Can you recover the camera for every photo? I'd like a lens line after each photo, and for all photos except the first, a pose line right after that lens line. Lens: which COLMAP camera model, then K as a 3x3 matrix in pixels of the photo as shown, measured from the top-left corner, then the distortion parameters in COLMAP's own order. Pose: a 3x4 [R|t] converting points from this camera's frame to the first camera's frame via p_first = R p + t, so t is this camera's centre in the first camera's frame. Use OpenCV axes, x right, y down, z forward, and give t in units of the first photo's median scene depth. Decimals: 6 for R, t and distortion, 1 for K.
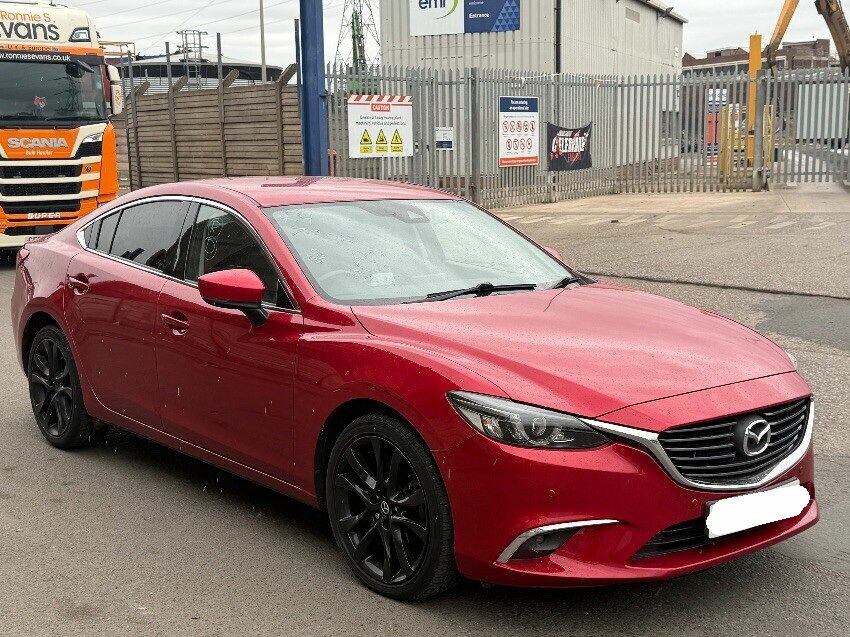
lens RADIAL K [[1137.9, 0, 425.0], [0, 1137.9, 318.5], [0, 0, 1]] dist [0.019105, 0.009251]
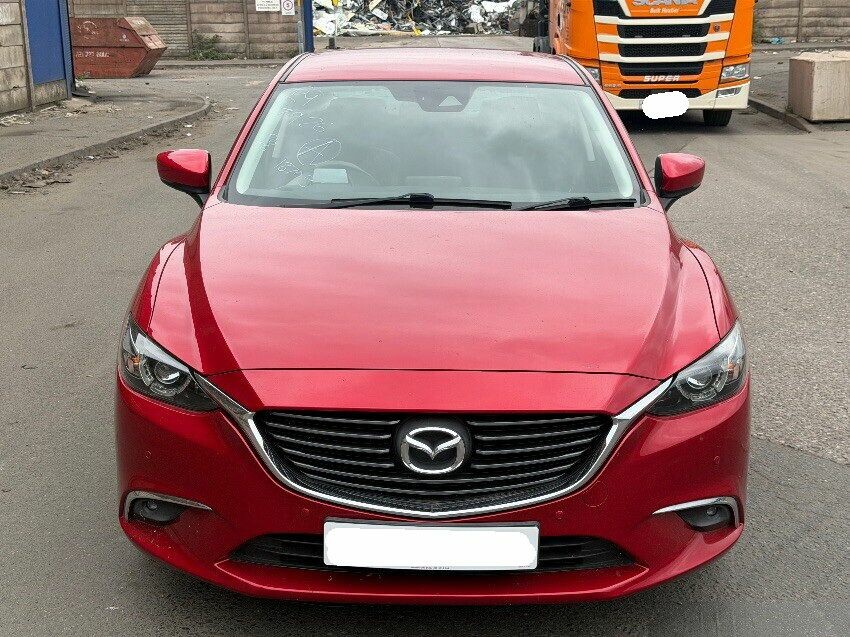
lens RADIAL K [[1180.2, 0, 425.0], [0, 1180.2, 318.5], [0, 0, 1]] dist [0.100183, -0.158593]
pose [[0.749929, 0.166935, -0.640109, 0.187598], [-0.093599, 0.984677, 0.147138, -0.020743], [0.654864, -0.050430, 0.754063, 0.114993]]
